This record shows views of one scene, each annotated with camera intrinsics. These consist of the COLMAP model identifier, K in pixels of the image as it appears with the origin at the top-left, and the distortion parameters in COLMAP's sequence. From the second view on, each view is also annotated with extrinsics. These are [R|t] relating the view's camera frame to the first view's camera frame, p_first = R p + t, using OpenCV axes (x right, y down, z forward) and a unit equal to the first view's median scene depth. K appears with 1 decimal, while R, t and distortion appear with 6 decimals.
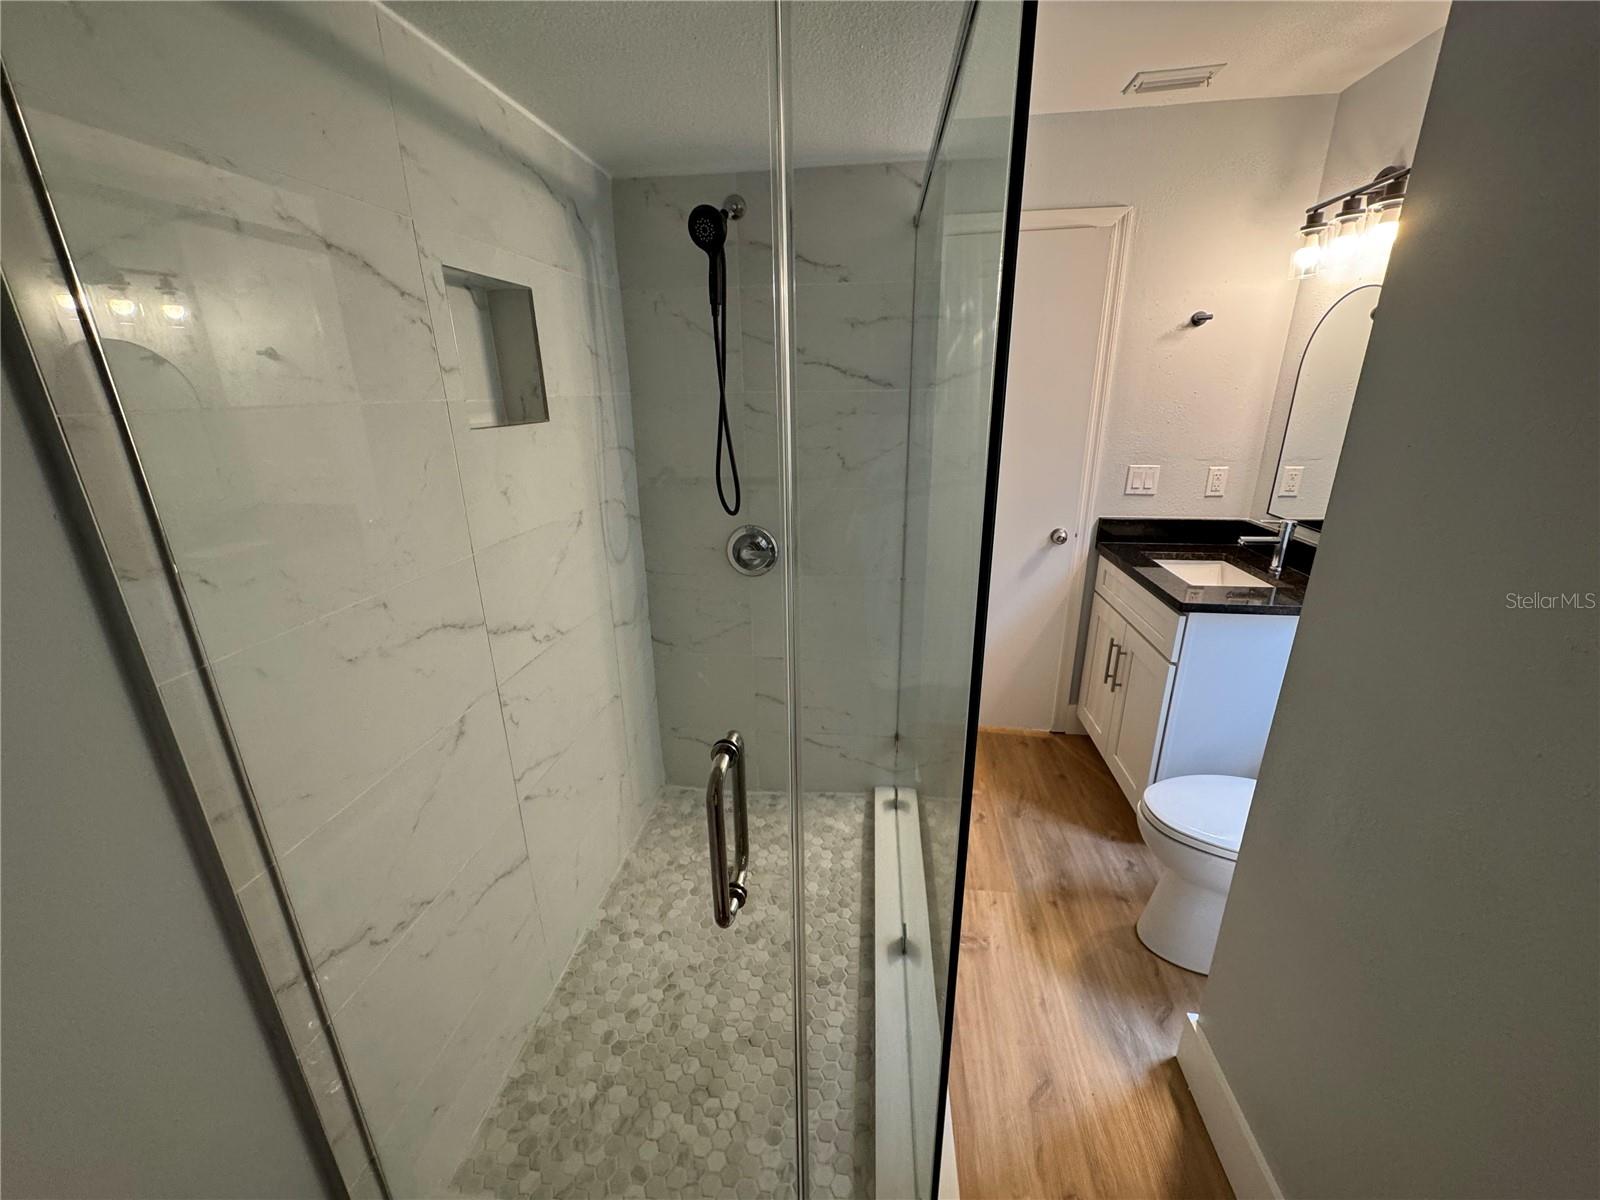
lens RADIAL K [[635.9, 0, 795.7], [0, 635.9, 592.4], [0, 0, 1]] dist [-0.003747, 0.001671]
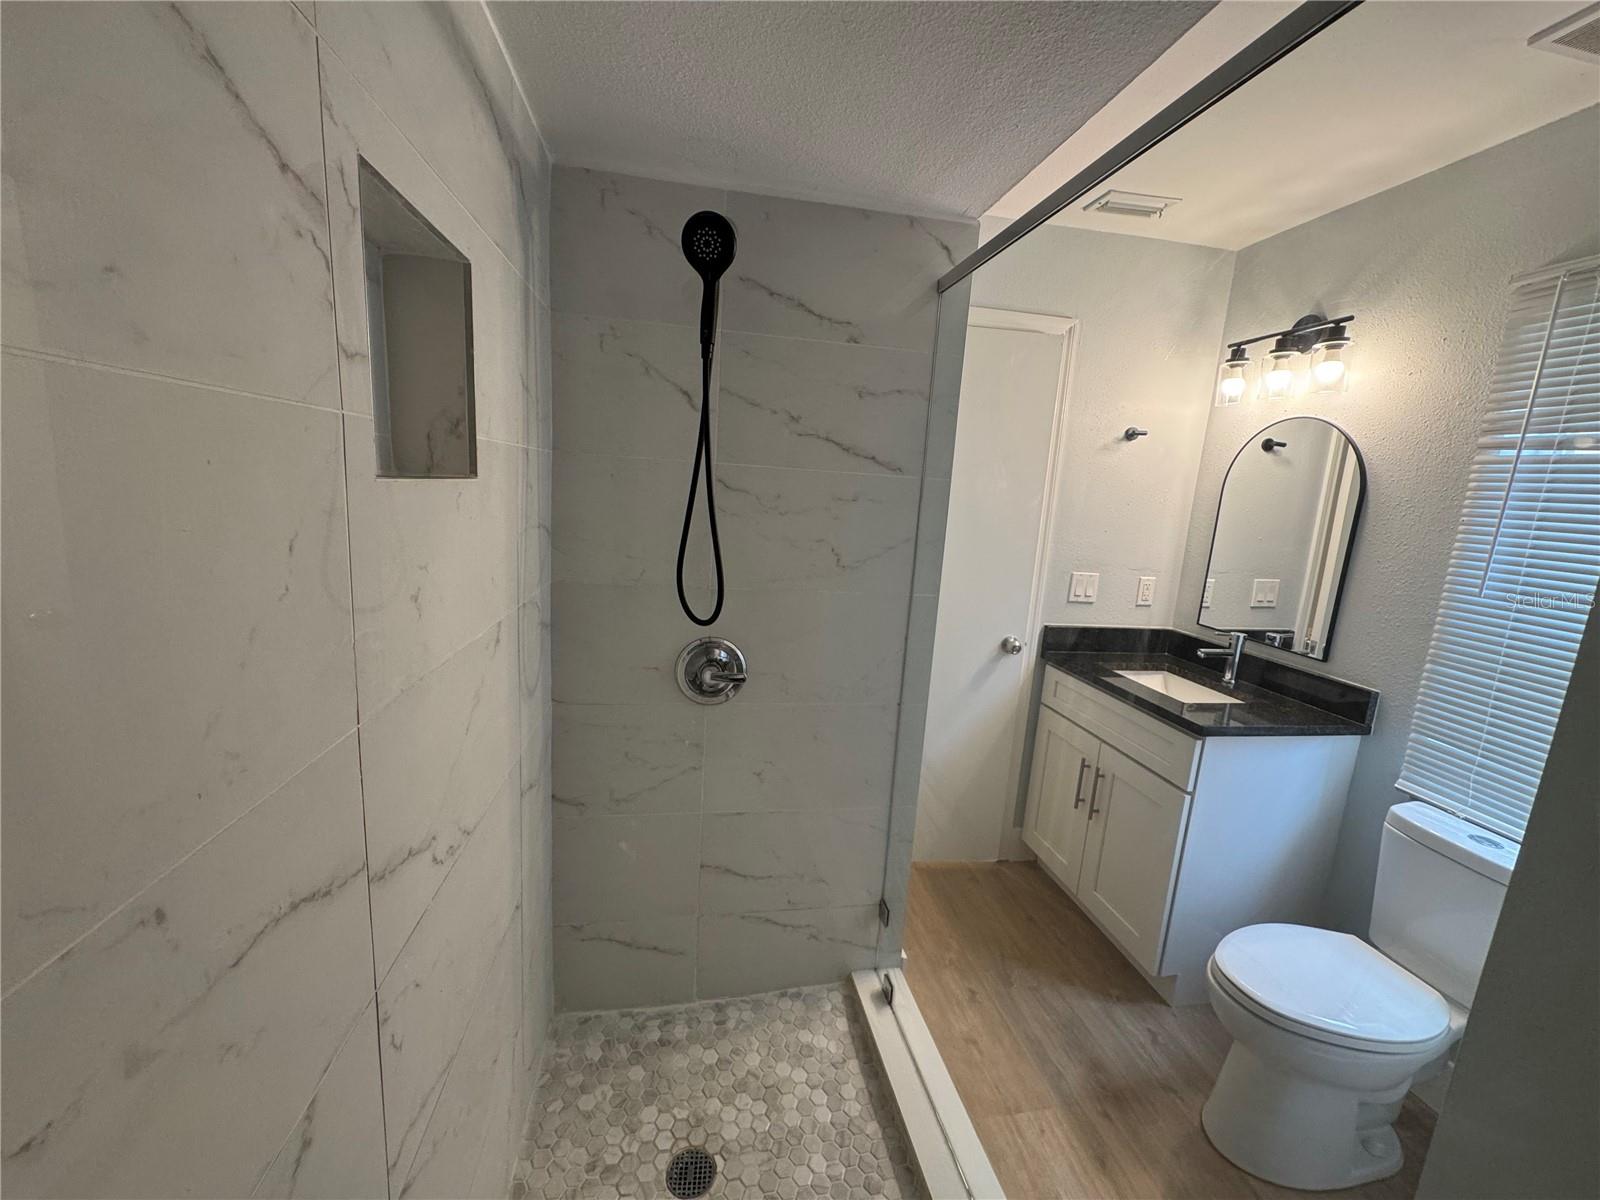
lens RADIAL K [[635.9, 0, 793.4], [0, 635.9, 594.6], [0, 0, 1]] dist [-0.003747, 0.001671]
pose [[0.952657, 0.023511, 0.303136, -0.206541], [0.017205, 0.991239, -0.130951, -0.055126], [-0.303559, 0.129967, 0.943907, 0.258890]]
